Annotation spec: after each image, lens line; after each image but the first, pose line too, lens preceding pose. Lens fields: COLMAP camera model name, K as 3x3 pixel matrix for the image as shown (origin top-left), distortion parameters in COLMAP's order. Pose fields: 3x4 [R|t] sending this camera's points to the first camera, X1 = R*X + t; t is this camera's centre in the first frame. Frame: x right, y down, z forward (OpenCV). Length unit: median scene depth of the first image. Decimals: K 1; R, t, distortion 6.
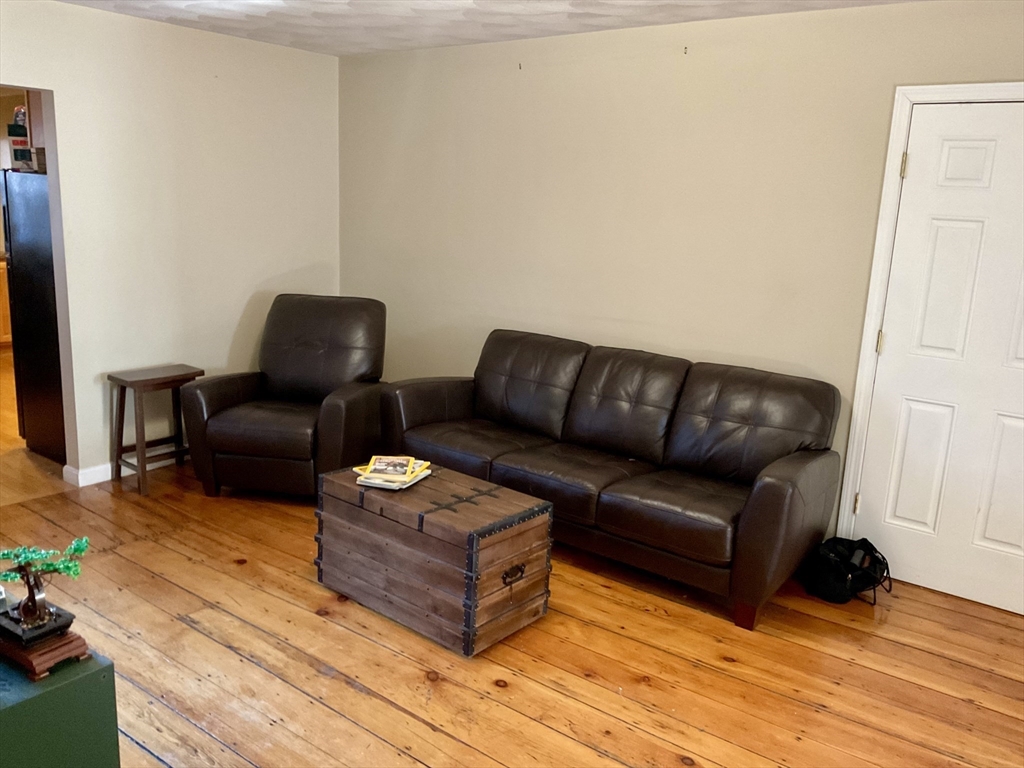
lens RADIAL K [[840.9, 0, 507.4], [0, 840.9, 379.9], [0, 0, 1]] dist [0.087568, -0.163119]
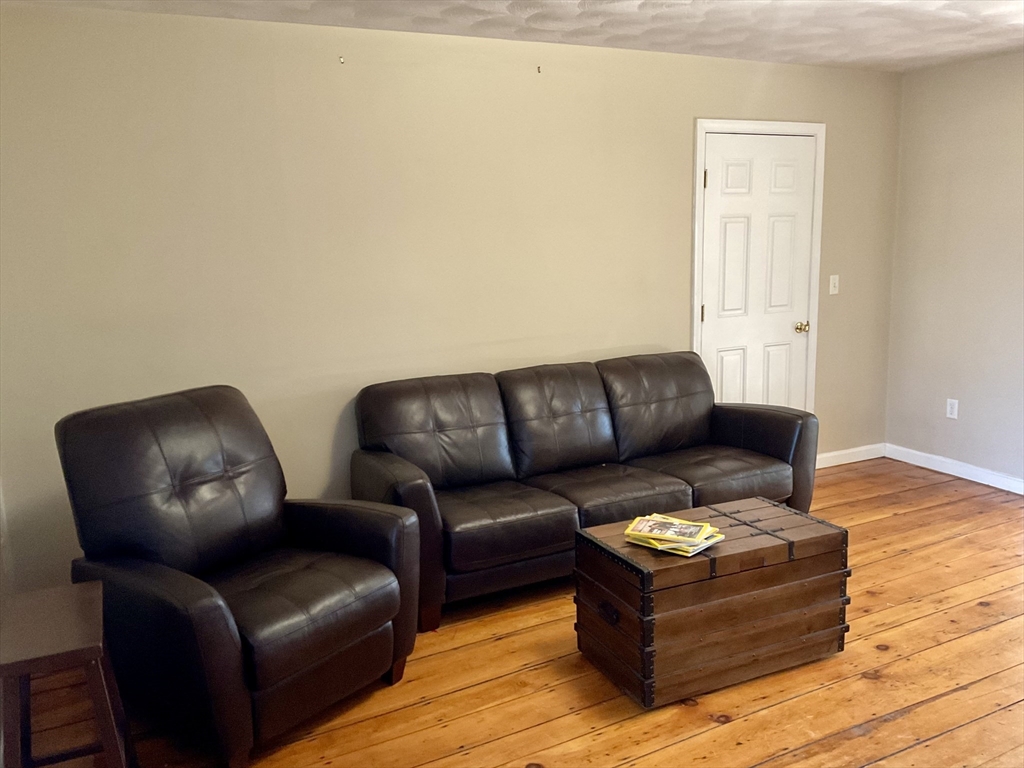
lens RADIAL K [[840.9, 0, 507.4], [0, 840.9, 379.9], [0, 0, 1]] dist [0.087568, -0.163119]
pose [[0.433961, -0.210718, 0.875943, -1.015688], [0.234125, 0.965236, 0.116208, -0.197907], [-0.869979, 0.154650, 0.468209, 0.785617]]
